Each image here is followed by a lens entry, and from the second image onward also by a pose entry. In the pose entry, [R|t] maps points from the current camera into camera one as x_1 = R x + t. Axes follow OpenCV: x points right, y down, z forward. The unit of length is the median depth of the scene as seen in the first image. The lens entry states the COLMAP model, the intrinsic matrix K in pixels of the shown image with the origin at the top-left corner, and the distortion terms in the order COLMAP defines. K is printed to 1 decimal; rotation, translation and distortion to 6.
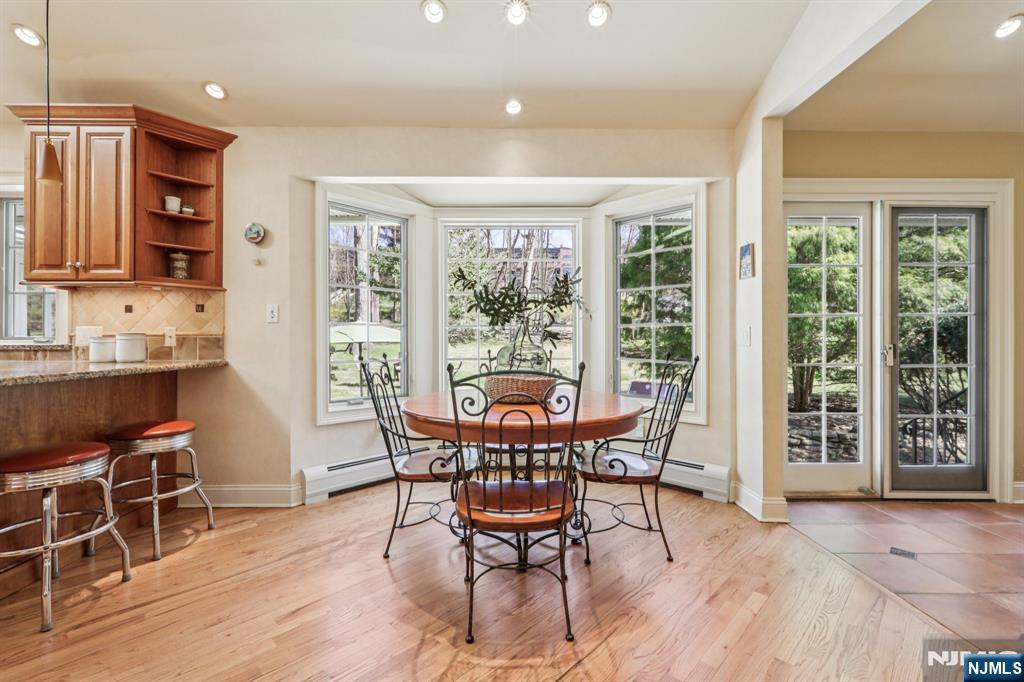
lens RADIAL K [[461.0, 0, 511.1], [0, 461.0, 335.3], [0, 0, 1]] dist [0.003150, 0.000676]
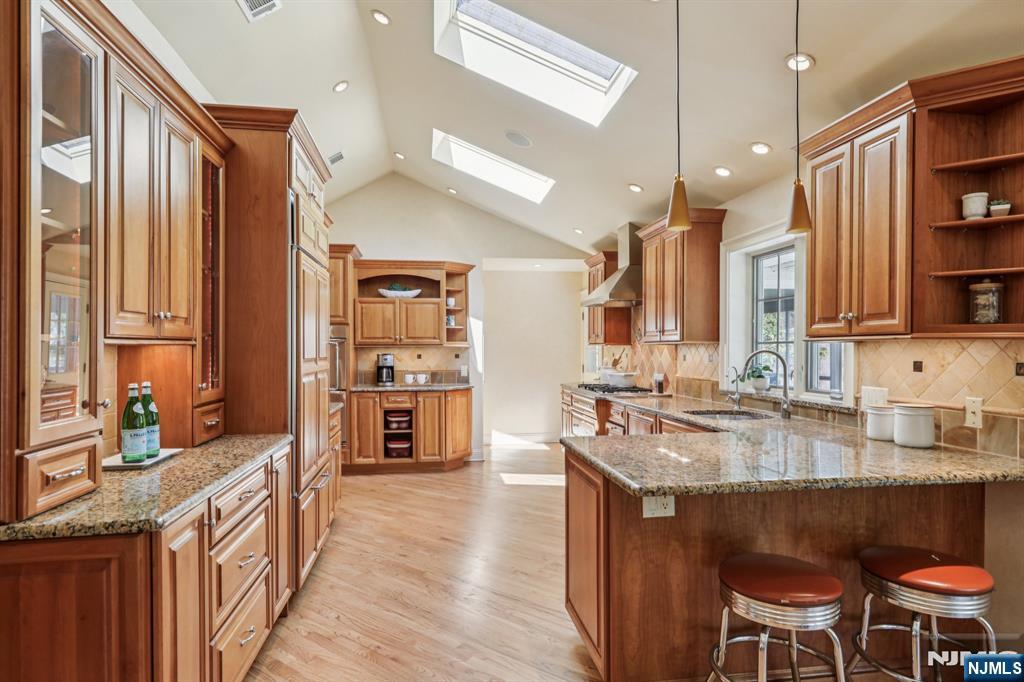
lens RADIAL K [[549.2, 0, 510.4], [0, 549.2, 353.7], [0, 0, 1]] dist [0.001034, 0.001619]
pose [[0.137470, 0.007197, -0.990480, -0.077810], [0.009115, 0.999922, 0.008531, -0.098180], [0.990464, -0.010201, 0.137394, 0.281934]]
